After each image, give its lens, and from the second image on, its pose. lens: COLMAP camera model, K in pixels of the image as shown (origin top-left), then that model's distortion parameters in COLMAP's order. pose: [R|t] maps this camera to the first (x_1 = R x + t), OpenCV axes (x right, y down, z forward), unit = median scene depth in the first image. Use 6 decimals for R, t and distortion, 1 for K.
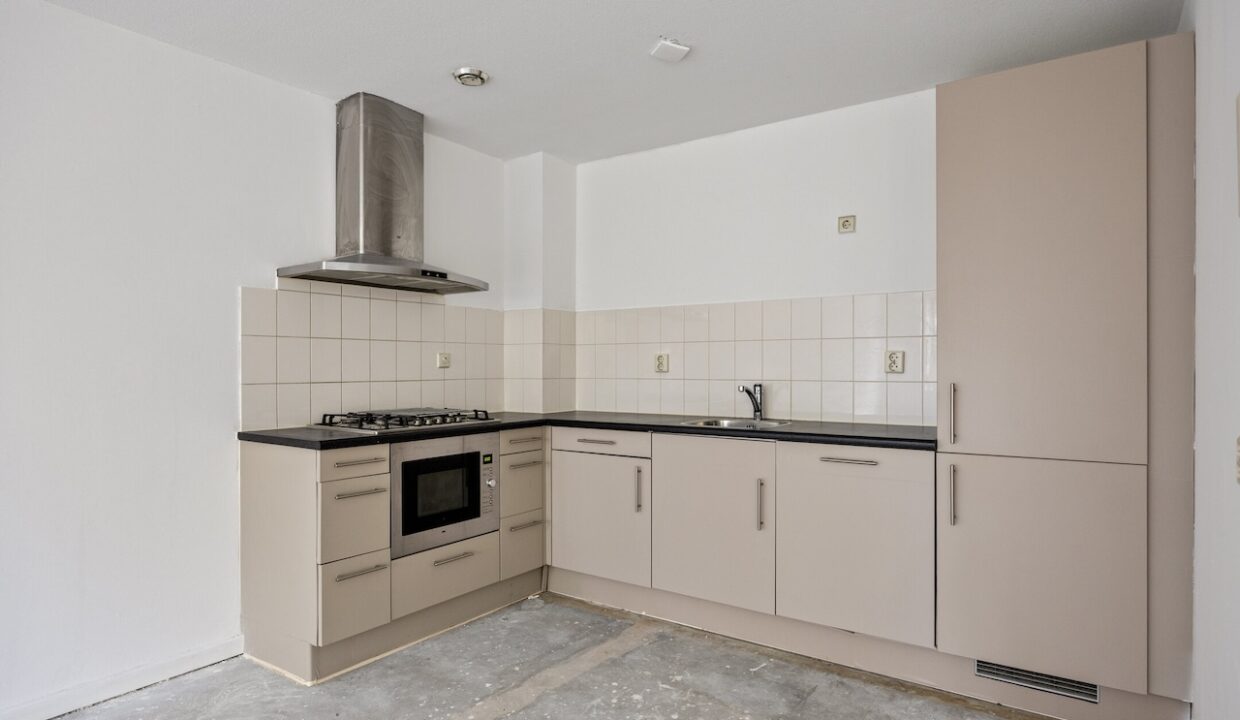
lens RADIAL K [[690.2, 0, 619.3], [0, 690.2, 366.6], [0, 0, 1]] dist [-0.001274, 0.000156]
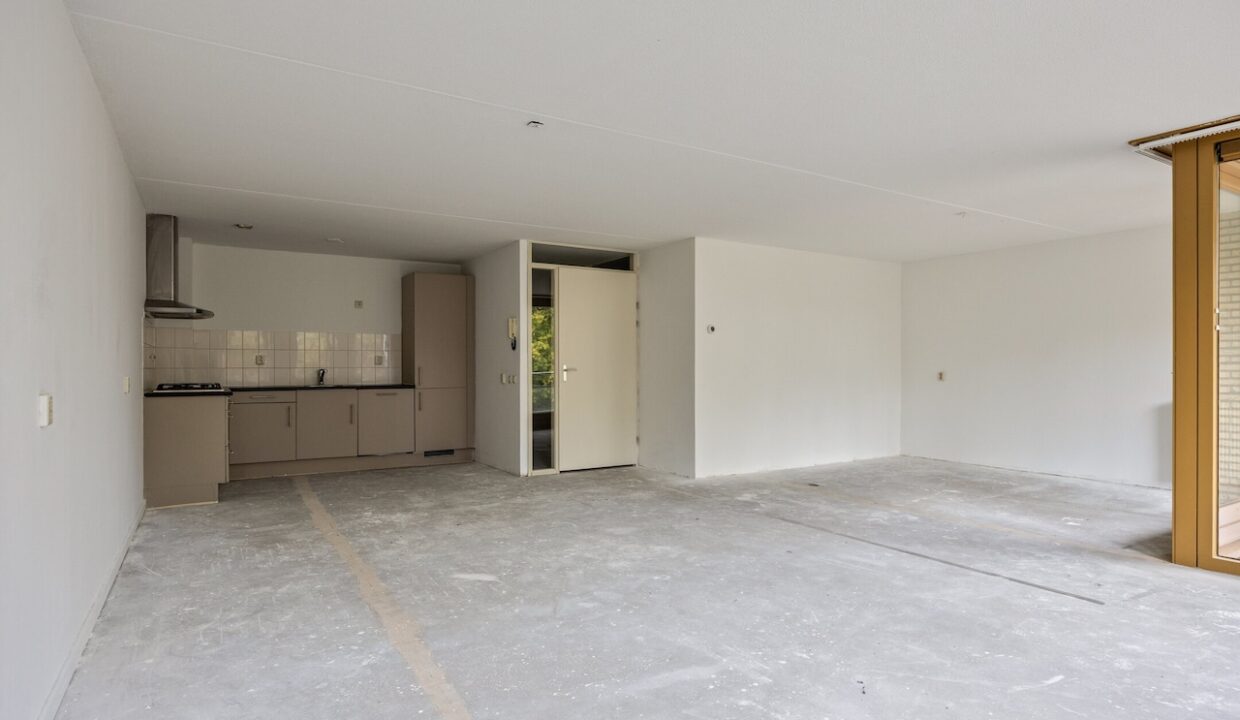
lens RADIAL K [[690.2, 0, 619.3], [0, 690.2, 366.6], [0, 0, 1]] dist [-0.001274, 0.000156]
pose [[0.406292, 0.000677, 0.913743, -1.569317], [0.001919, 0.999997, -0.001594, 0.023404], [-0.913741, 0.002401, 0.406289, -0.871783]]
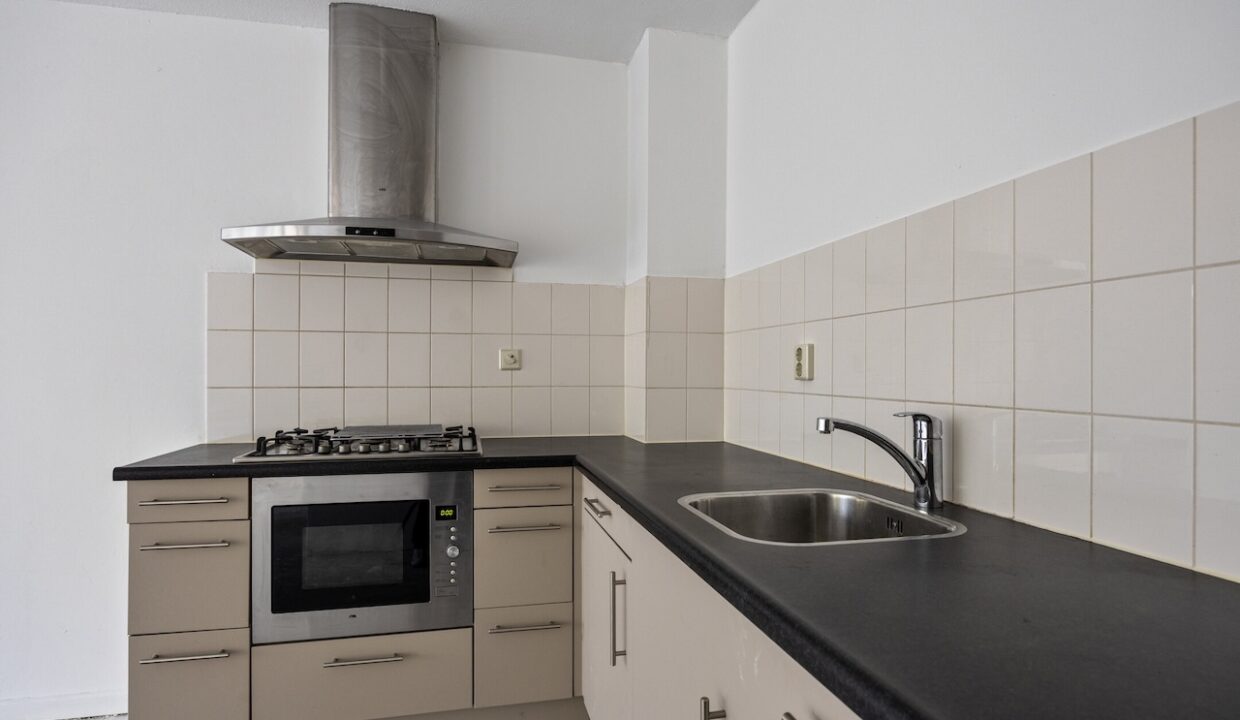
lens RADIAL K [[690.2, 0, 619.3], [0, 690.2, 366.6], [0, 0, 1]] dist [-0.001274, 0.000156]
pose [[0.749302, 0.001332, -0.662227, 0.352676], [-0.003500, 0.999992, -0.001948, -0.000519], [0.662219, 0.003777, 0.749301, 0.628216]]
